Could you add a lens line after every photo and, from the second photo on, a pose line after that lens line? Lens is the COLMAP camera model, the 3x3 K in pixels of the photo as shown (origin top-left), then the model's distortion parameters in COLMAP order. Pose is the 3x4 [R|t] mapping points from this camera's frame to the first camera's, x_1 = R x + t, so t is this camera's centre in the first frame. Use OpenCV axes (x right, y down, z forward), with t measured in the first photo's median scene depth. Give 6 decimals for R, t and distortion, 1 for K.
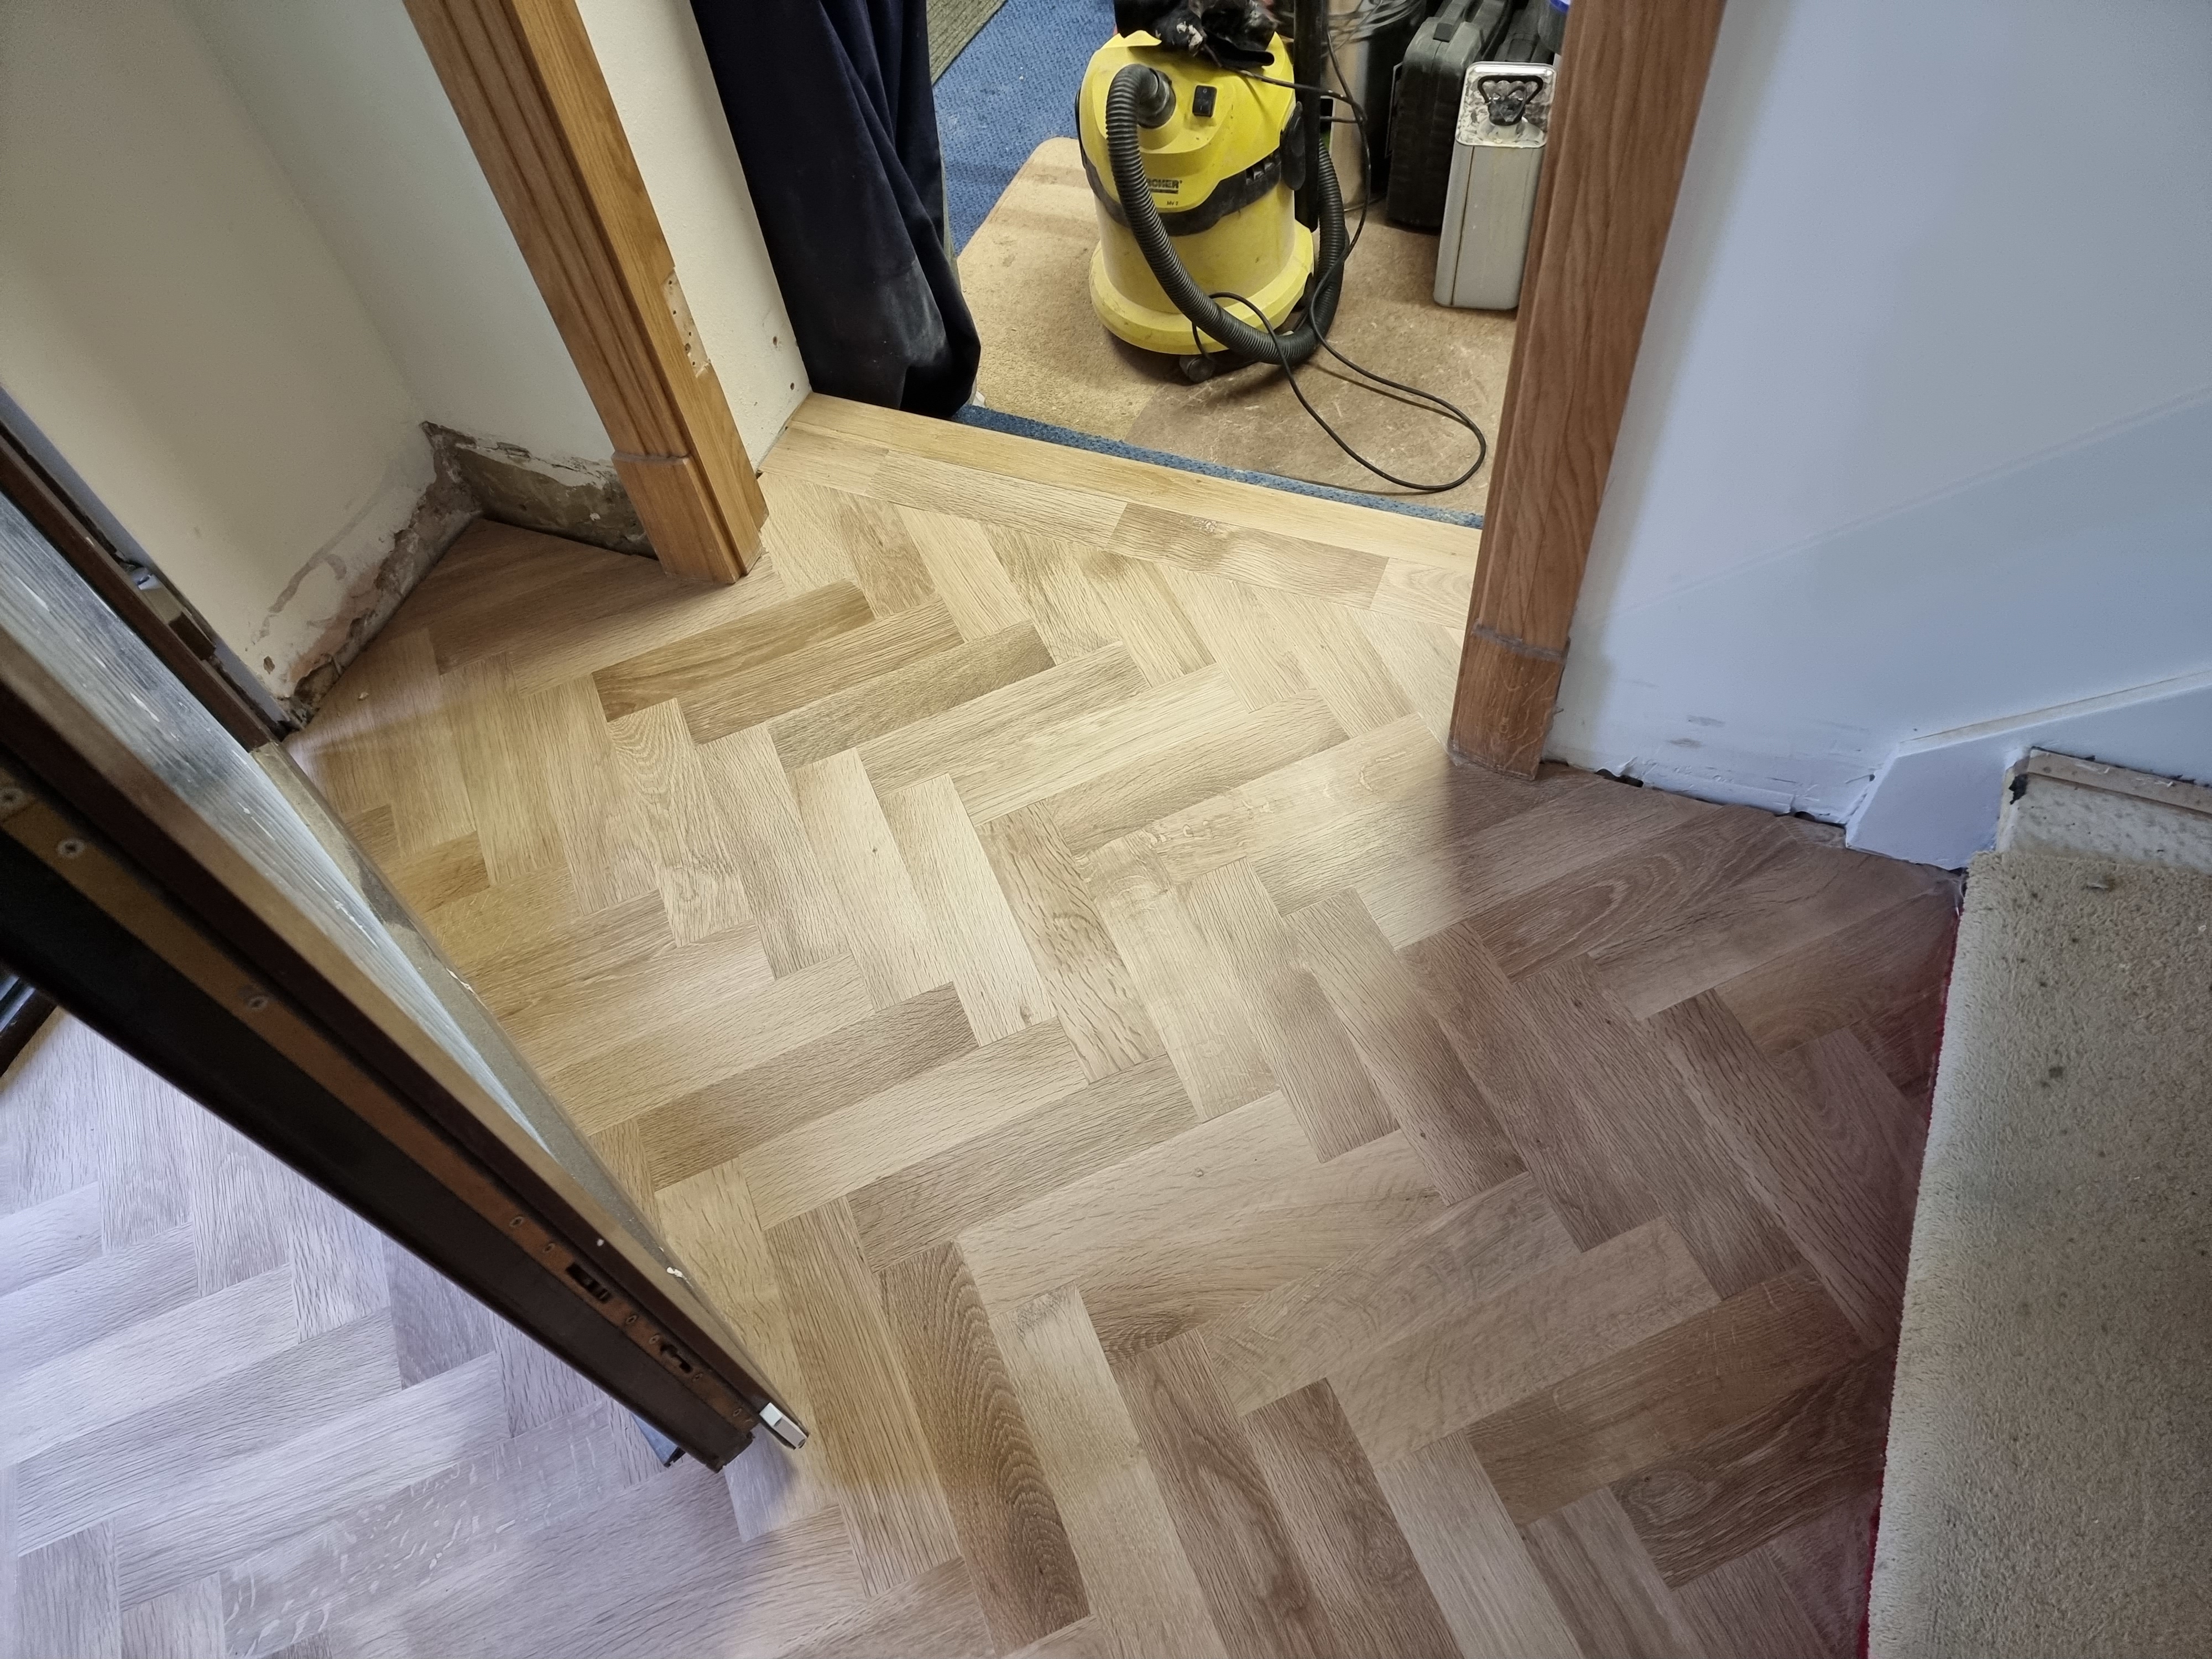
lens RADIAL K [[1538.5, 0, 1109.7], [0, 1538.5, 818.0], [0, 0, 1]] dist [0.078587, -0.062611]
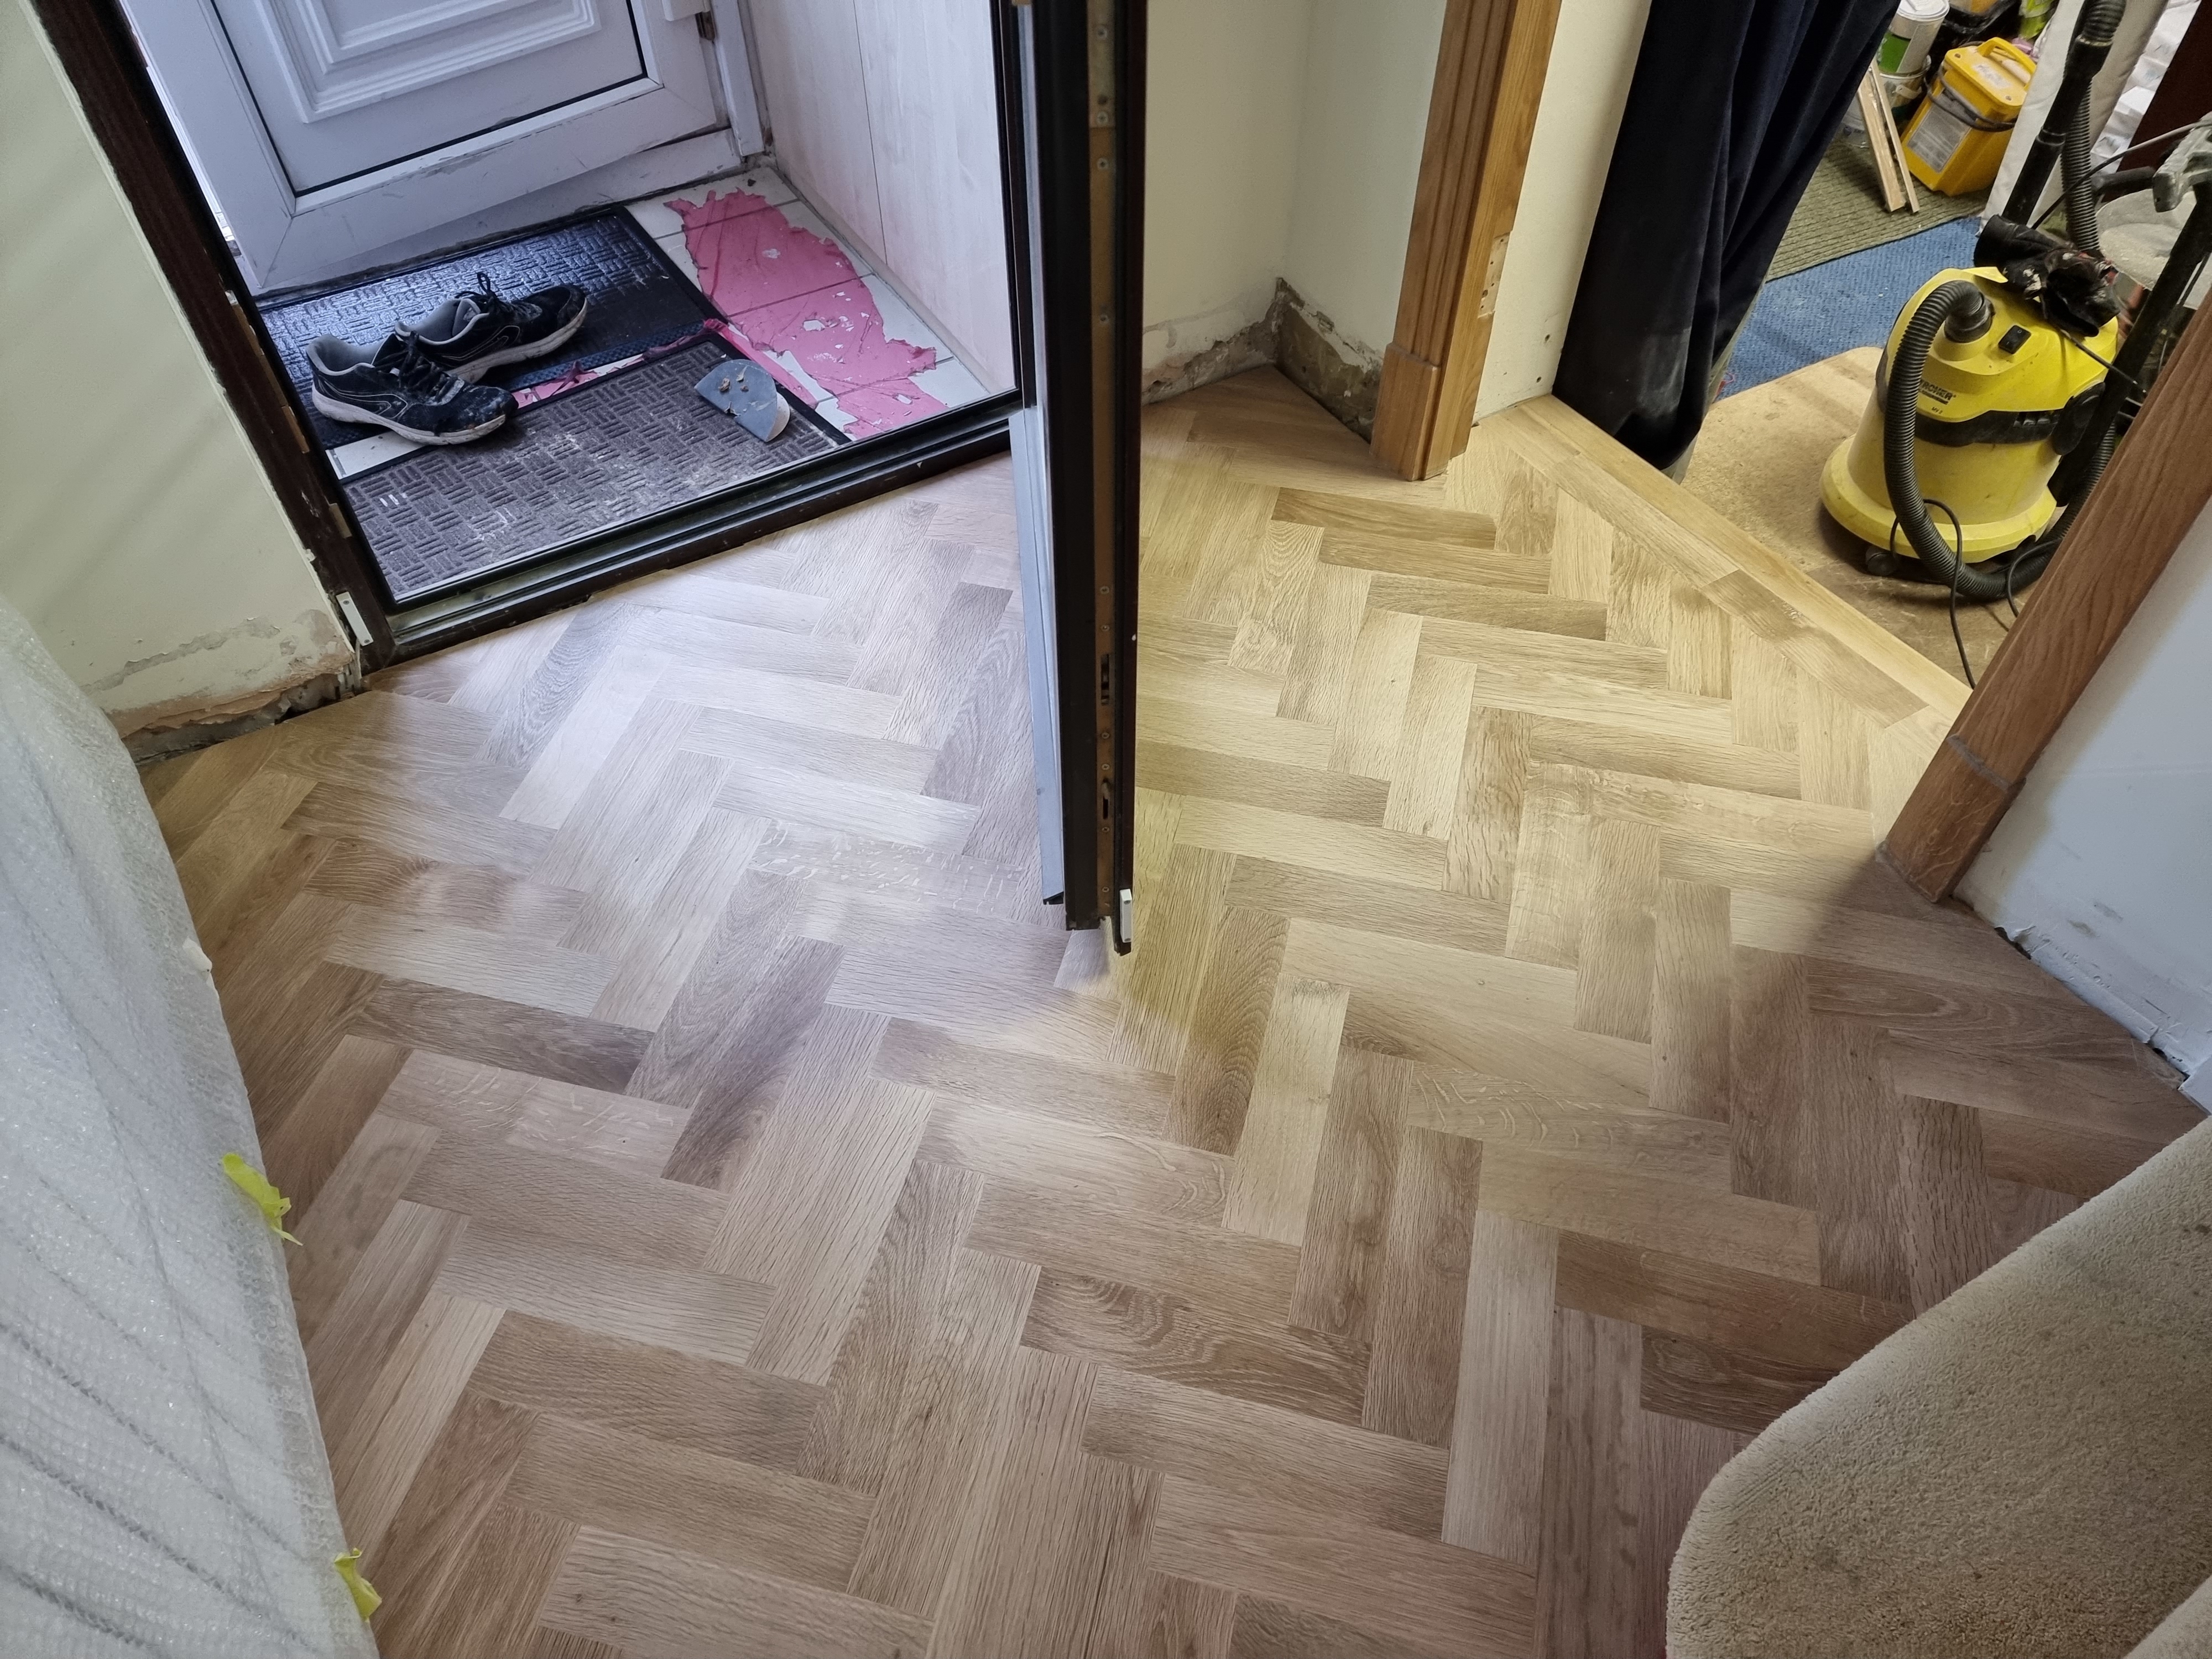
lens RADIAL K [[1538.5, 0, 1109.7], [0, 1538.5, 818.0], [0, 0, 1]] dist [0.078587, -0.062611]
pose [[0.788946, 0.515475, -0.334439, 0.131734], [-0.545112, 0.838340, 0.006220, 0.212386], [0.283581, 0.177399, 0.942397, -0.216068]]
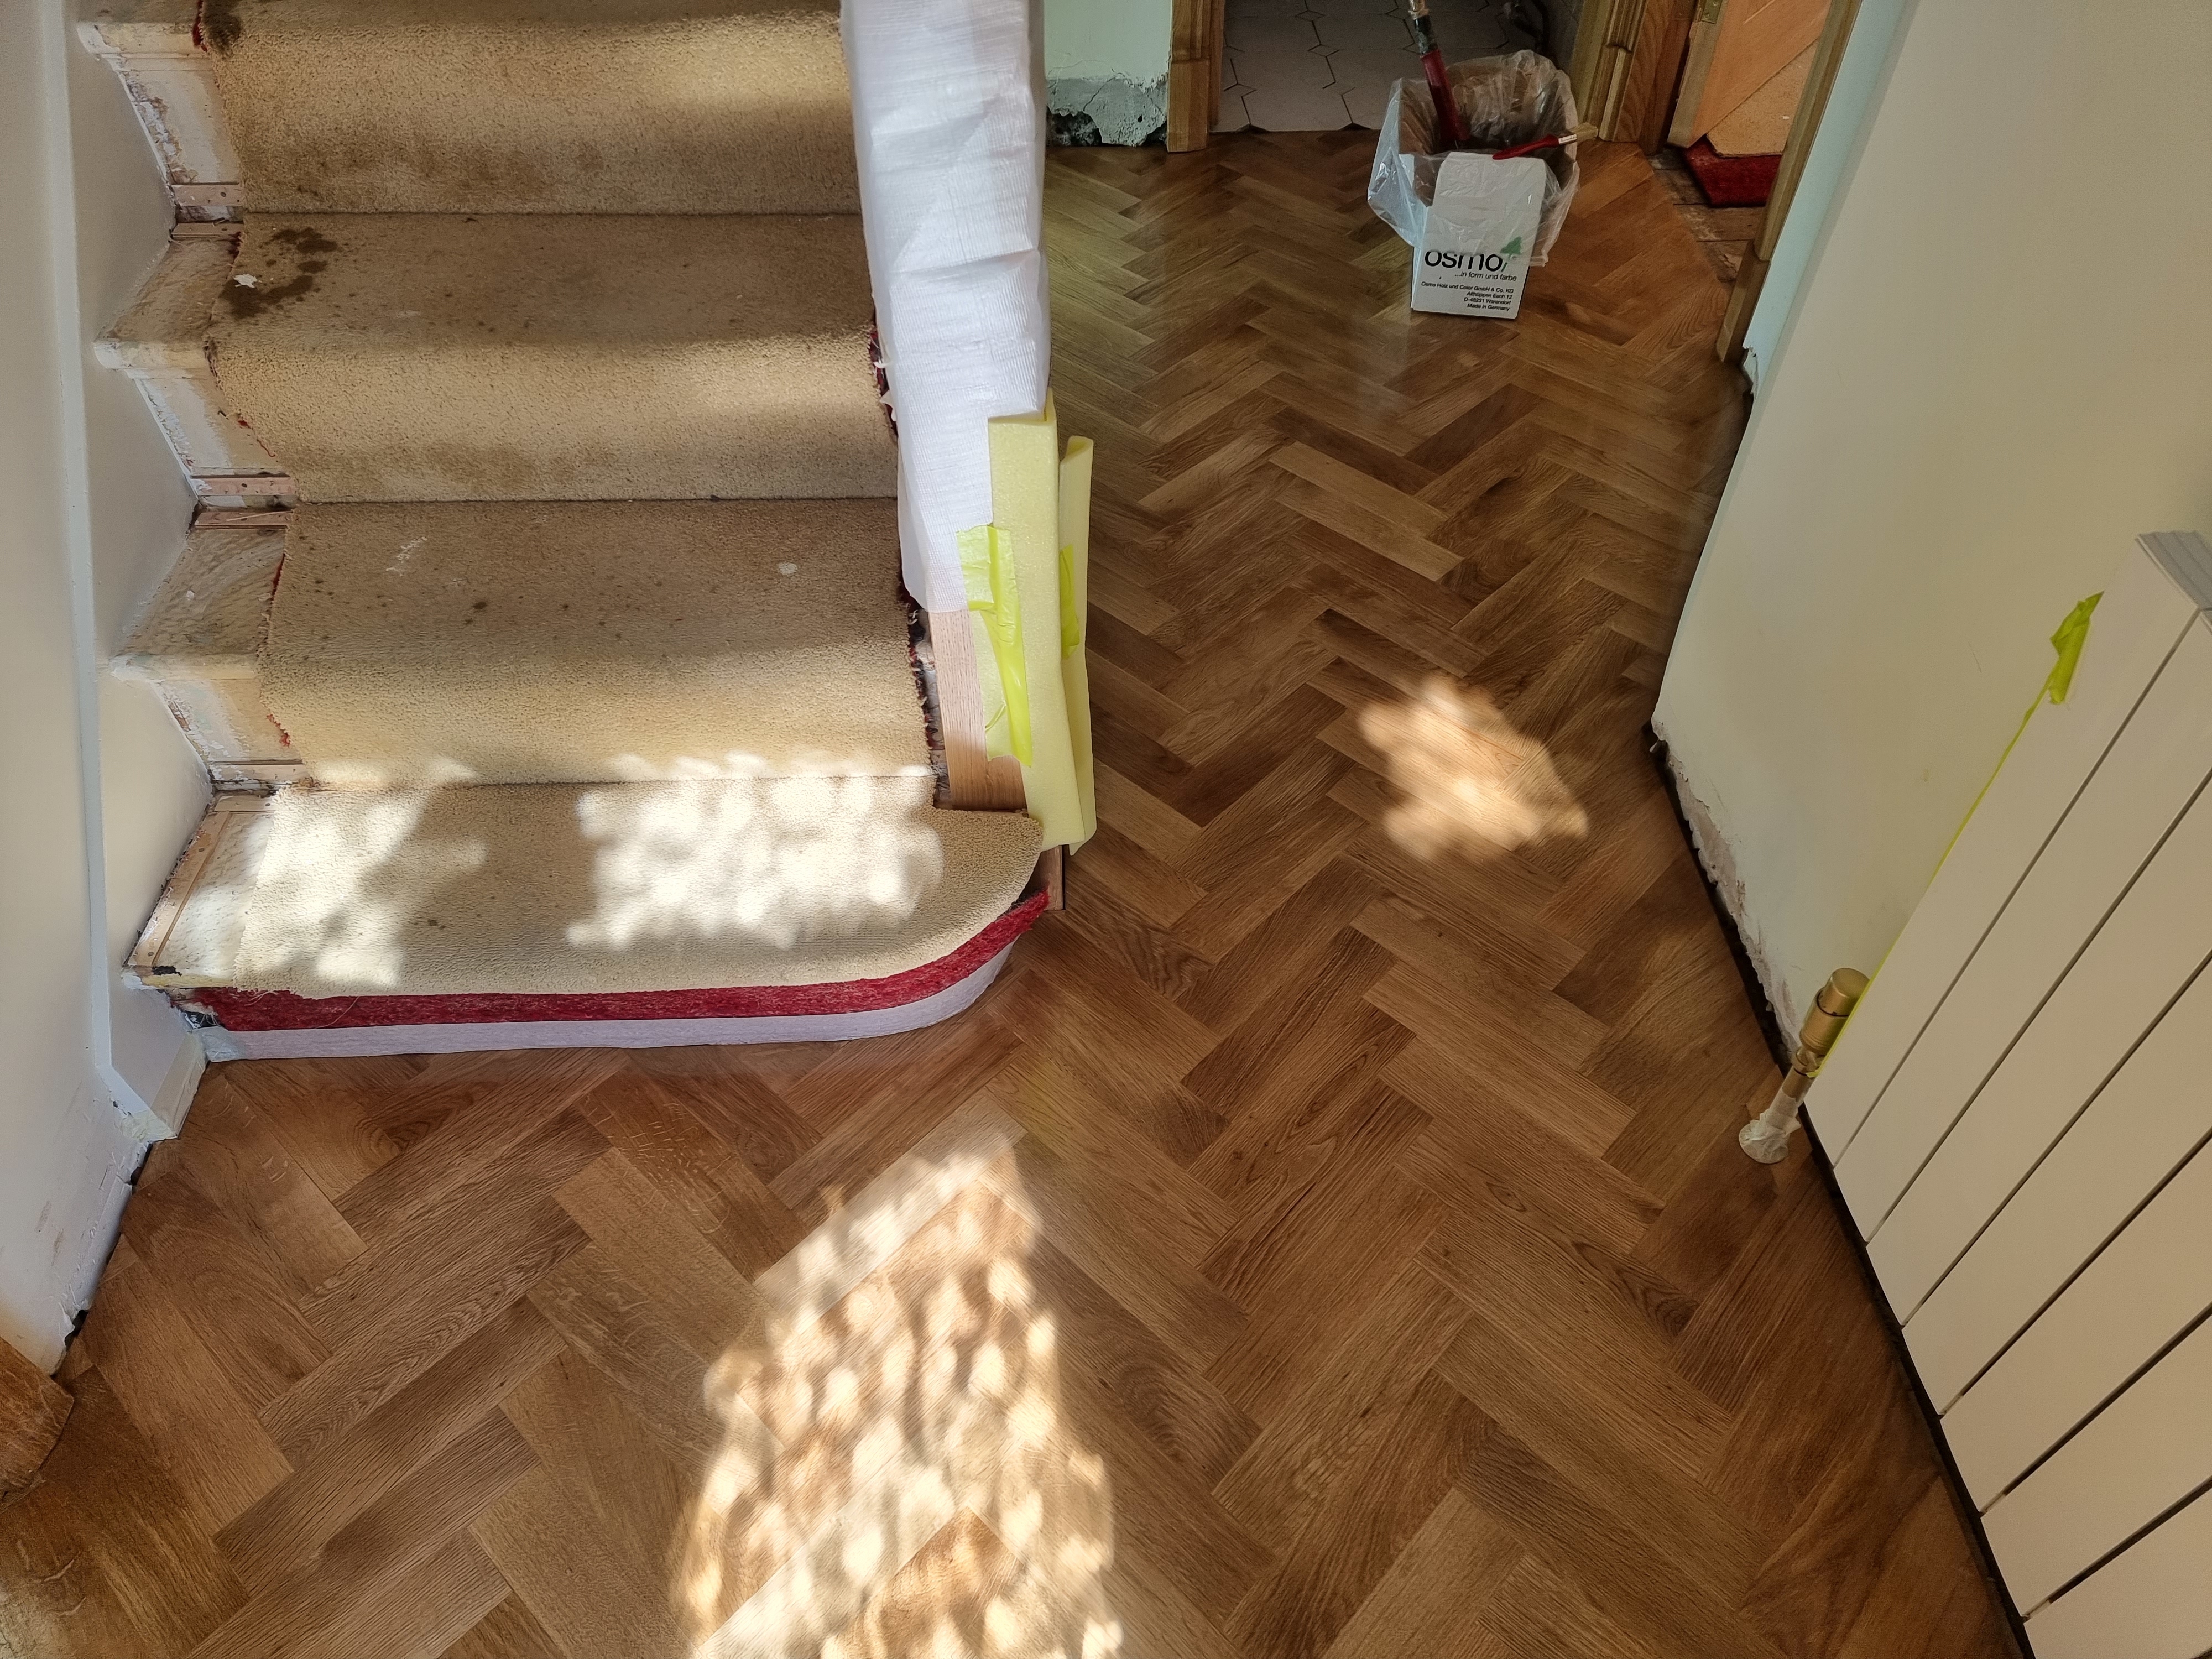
lens RADIAL K [[1538.5, 0, 1109.7], [0, 1538.5, 818.0], [0, 0, 1]] dist [0.078587, -0.062611]
pose [[-0.394945, -0.604962, 0.691404, -0.374831], [0.782889, 0.172184, 0.597861, -0.145394], [-0.480732, 0.777414, 0.405614, 0.021157]]
